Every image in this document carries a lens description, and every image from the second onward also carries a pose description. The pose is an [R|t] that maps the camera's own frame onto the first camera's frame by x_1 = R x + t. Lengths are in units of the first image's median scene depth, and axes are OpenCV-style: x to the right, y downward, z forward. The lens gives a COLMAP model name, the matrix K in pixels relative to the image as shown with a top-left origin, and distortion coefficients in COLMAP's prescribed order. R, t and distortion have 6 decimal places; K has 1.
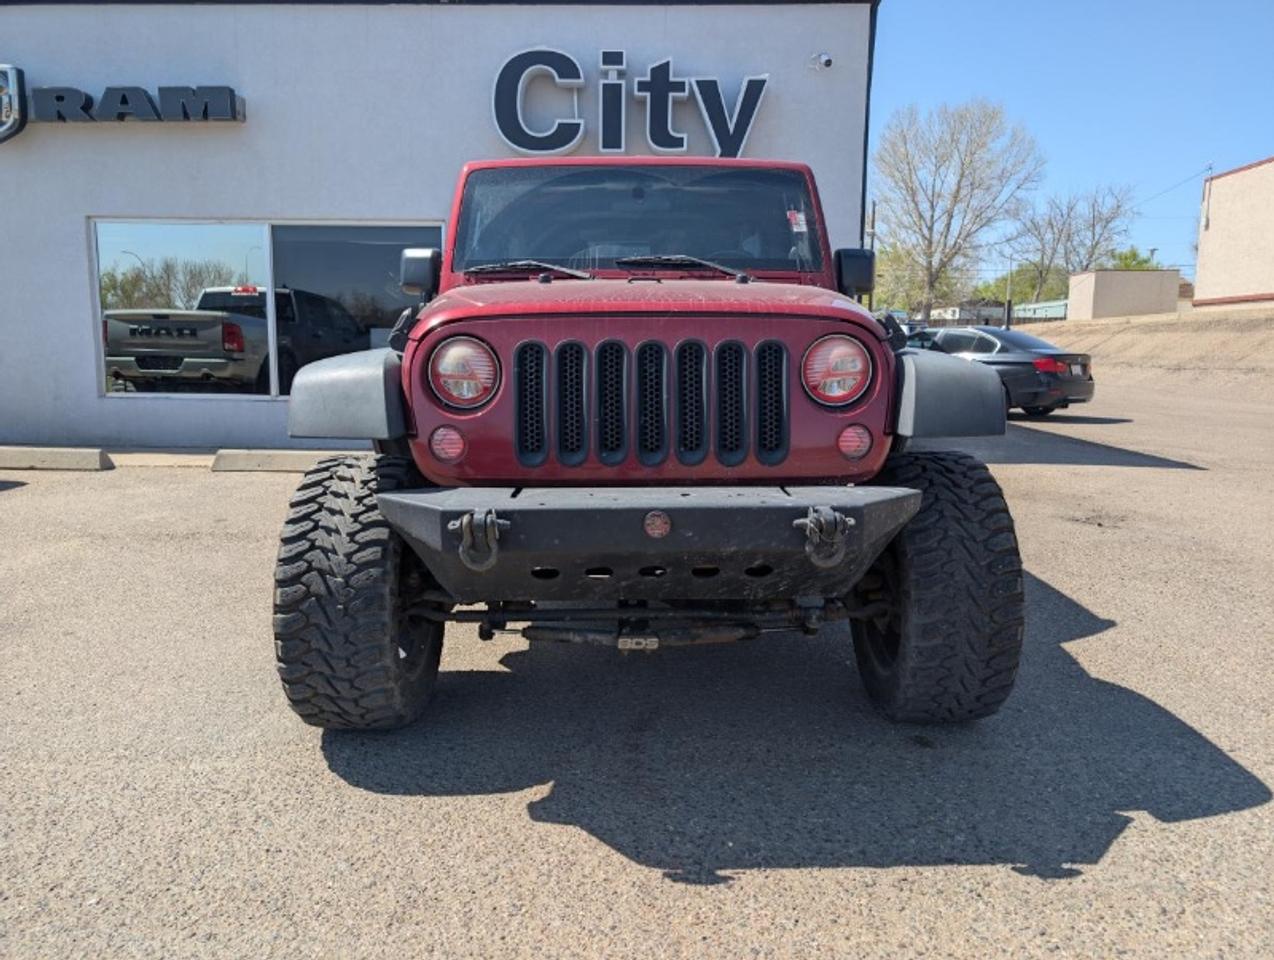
lens RADIAL K [[914.1, 0, 644.2], [0, 914.1, 467.3], [0, 0, 1]] dist [0.006072, -0.003539]
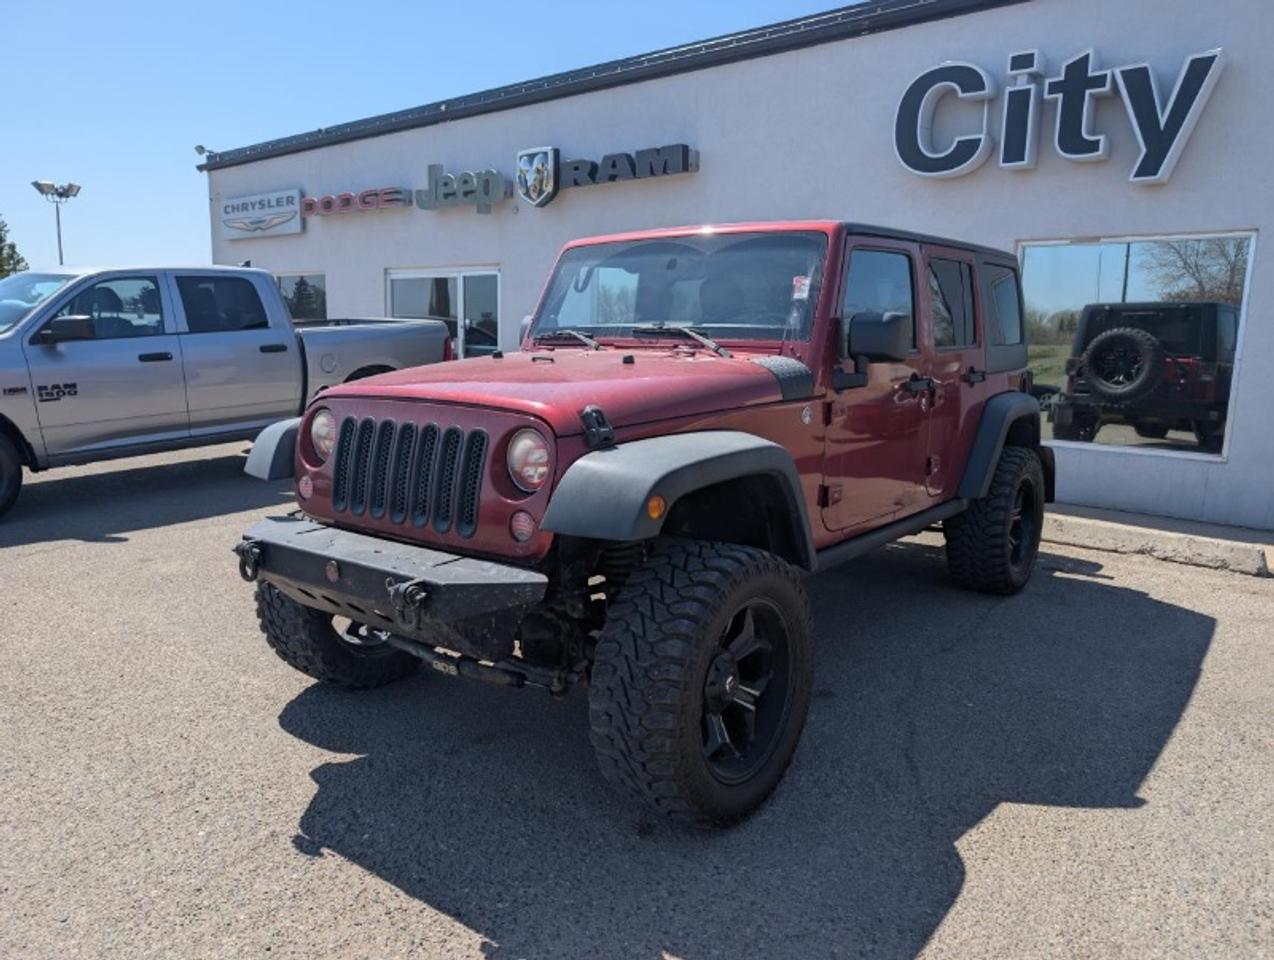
lens RADIAL K [[912.3, 0, 637.0], [0, 912.3, 480.0], [0, 0, 1]] dist [0.007499, 0.002300]
pose [[0.781666, 0.106647, -0.614512, 0.268707], [-0.098294, 0.994024, 0.047480, -0.040030], [0.615904, 0.023289, 0.787477, 0.059177]]
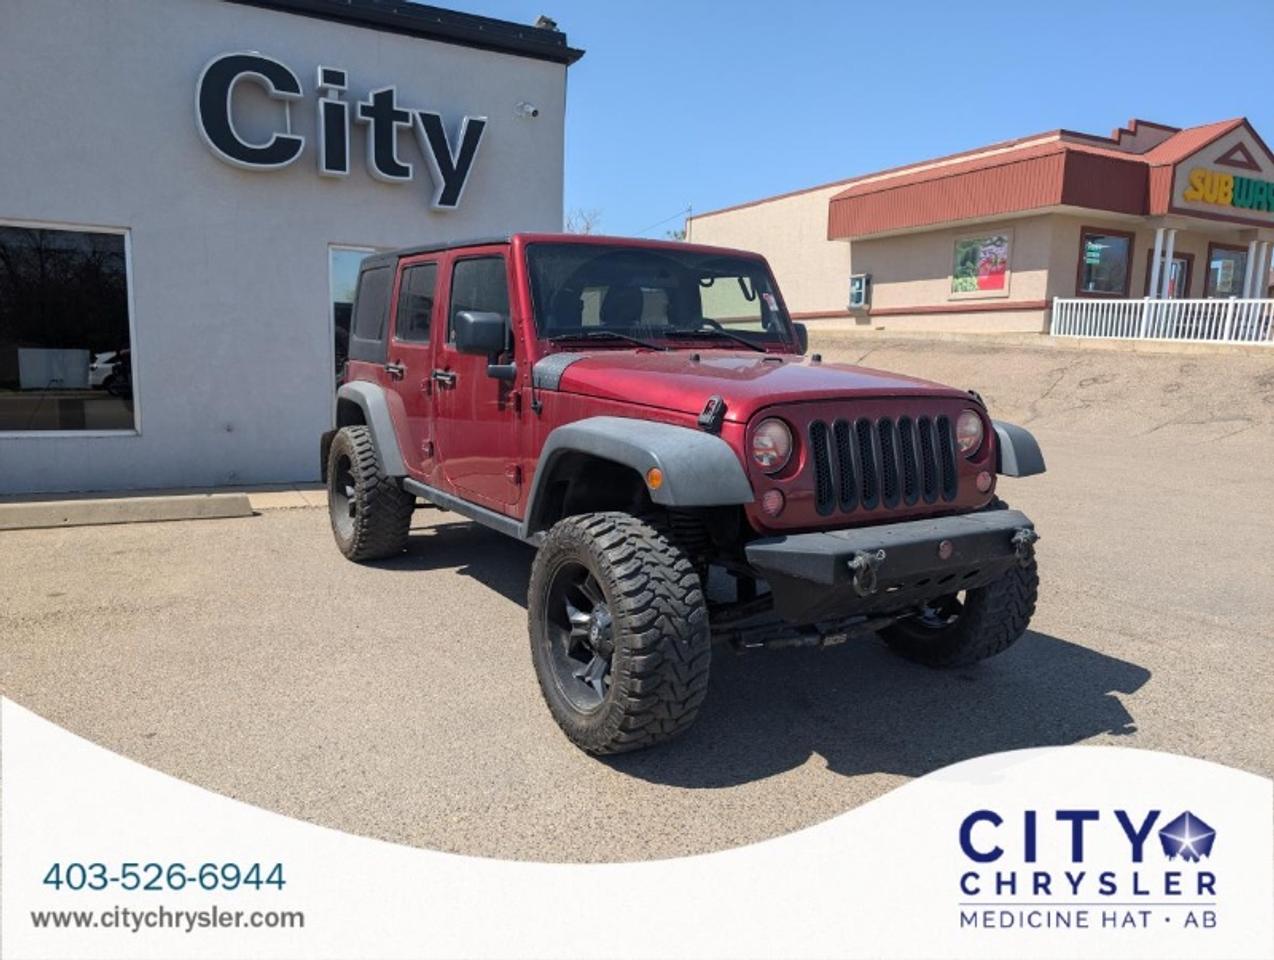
lens RADIAL K [[912.3, 0, 637.0], [0, 912.3, 480.0], [0, 0, 1]] dist [0.007499, 0.002300]
pose [[0.863132, -0.058785, 0.501545, -0.269655], [0.053077, 0.998261, 0.025661, -0.026456], [-0.502182, 0.004472, 0.864751, -0.003579]]
